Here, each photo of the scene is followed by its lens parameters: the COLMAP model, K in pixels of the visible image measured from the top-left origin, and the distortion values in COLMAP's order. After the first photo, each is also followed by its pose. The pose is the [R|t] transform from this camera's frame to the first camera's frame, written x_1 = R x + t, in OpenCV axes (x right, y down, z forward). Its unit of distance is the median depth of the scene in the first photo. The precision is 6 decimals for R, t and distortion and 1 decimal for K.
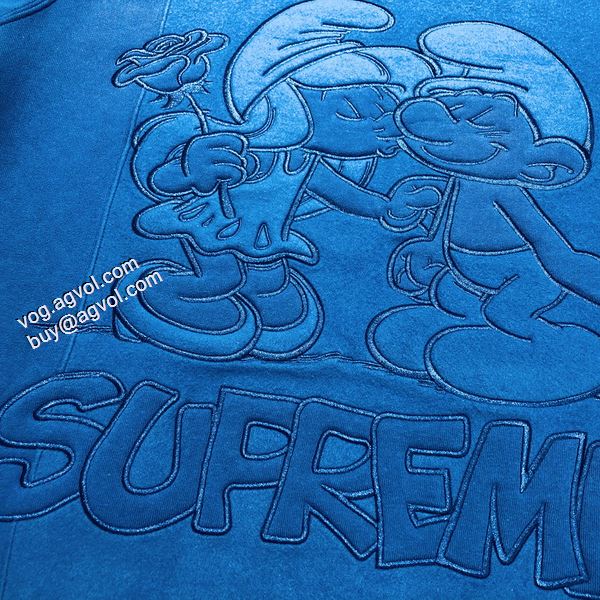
lens RADIAL K [[672.0, 0, 300.0], [0, 672.0, 300.0], [0, 0, 1]] dist [-0.018919, -0.017900]
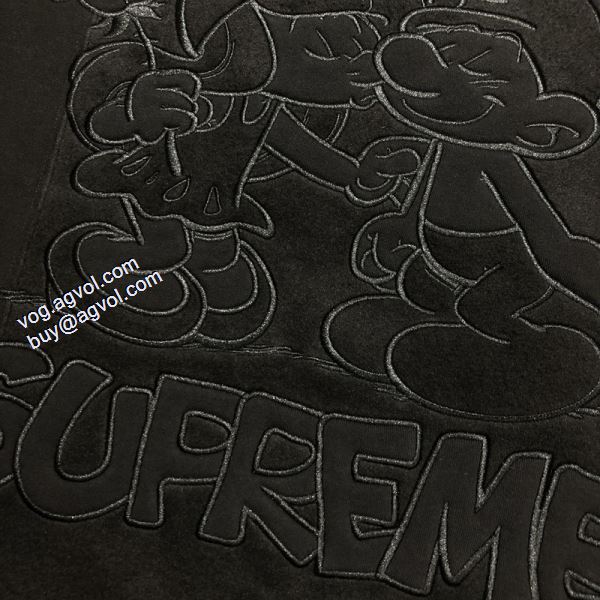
lens RADIAL K [[672.0, 0, 300.0], [0, 672.0, 300.0], [0, 0, 1]] dist [-0.018919, -0.017900]
pose [[0.994668, 0.087503, 0.054581, 0.028135], [-0.087558, 0.996158, -0.001389, 0.034224], [-0.054493, -0.003397, 0.998508, 0.160220]]
